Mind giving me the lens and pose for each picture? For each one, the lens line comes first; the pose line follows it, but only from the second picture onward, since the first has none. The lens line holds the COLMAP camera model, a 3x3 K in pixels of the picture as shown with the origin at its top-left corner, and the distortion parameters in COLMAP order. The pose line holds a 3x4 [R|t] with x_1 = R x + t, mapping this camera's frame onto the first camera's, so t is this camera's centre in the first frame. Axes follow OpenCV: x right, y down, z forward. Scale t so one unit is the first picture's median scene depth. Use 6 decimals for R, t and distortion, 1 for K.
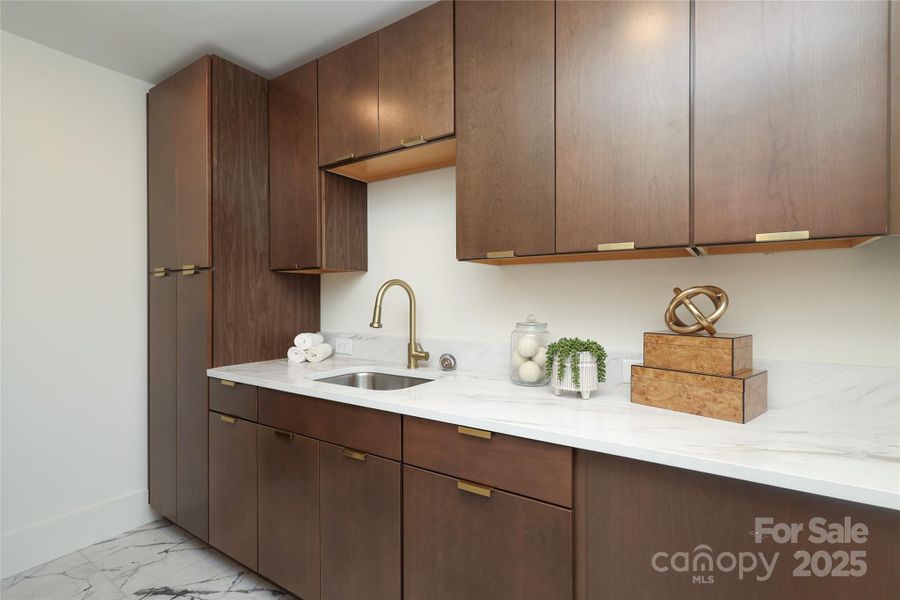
lens RADIAL K [[425.3, 0, 447.2], [0, 425.3, 298.0], [0, 0, 1]] dist [0.001075, 0.000256]
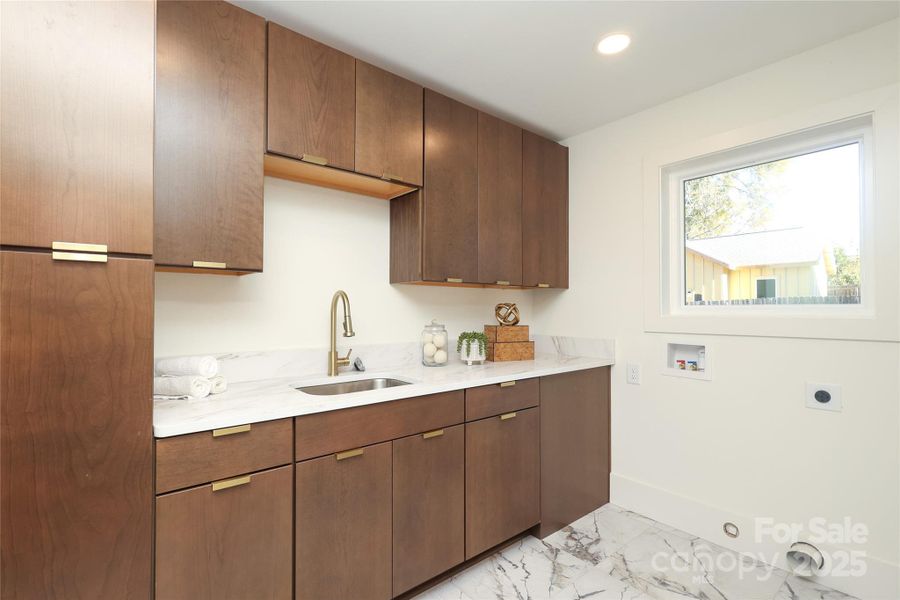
lens RADIAL K [[408.6, 0, 448.6], [0, 408.6, 308.2], [0, 0, 1]] dist [0.001332, 0.000217]
pose [[0.298748, 0.008203, 0.954297, -1.239376], [0.003992, 0.999944, -0.009845, 0.013264], [-0.954324, 0.006751, 0.298699, 0.549198]]
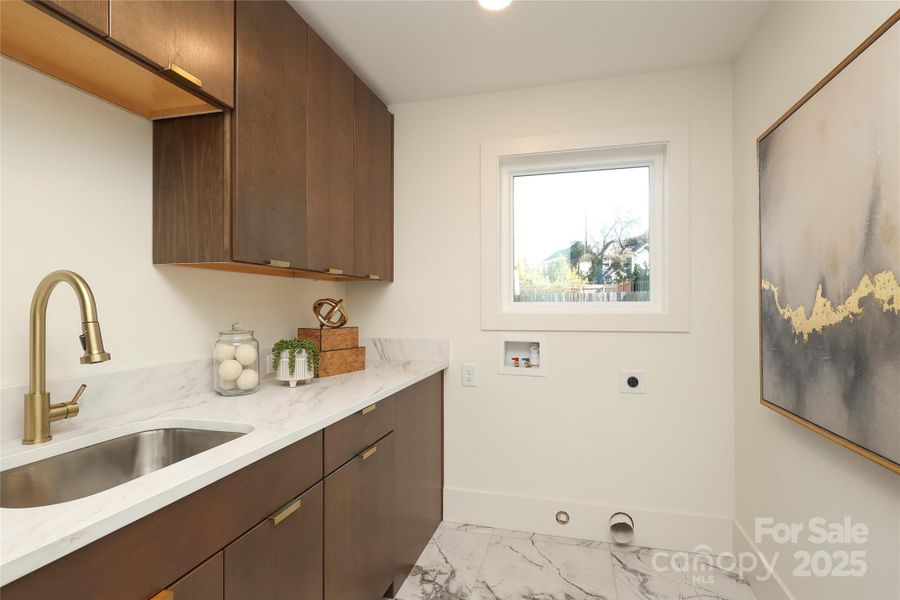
lens RADIAL K [[429.4, 0, 456.9], [0, 429.4, 306.3], [0, 0, 1]] dist [0.001495, 0.000255]
pose [[-0.314721, 0.003084, 0.949179, -0.955557], [0.008140, 0.999967, -0.000550, 0.005262], [-0.949149, 0.007553, -0.314736, 0.876752]]
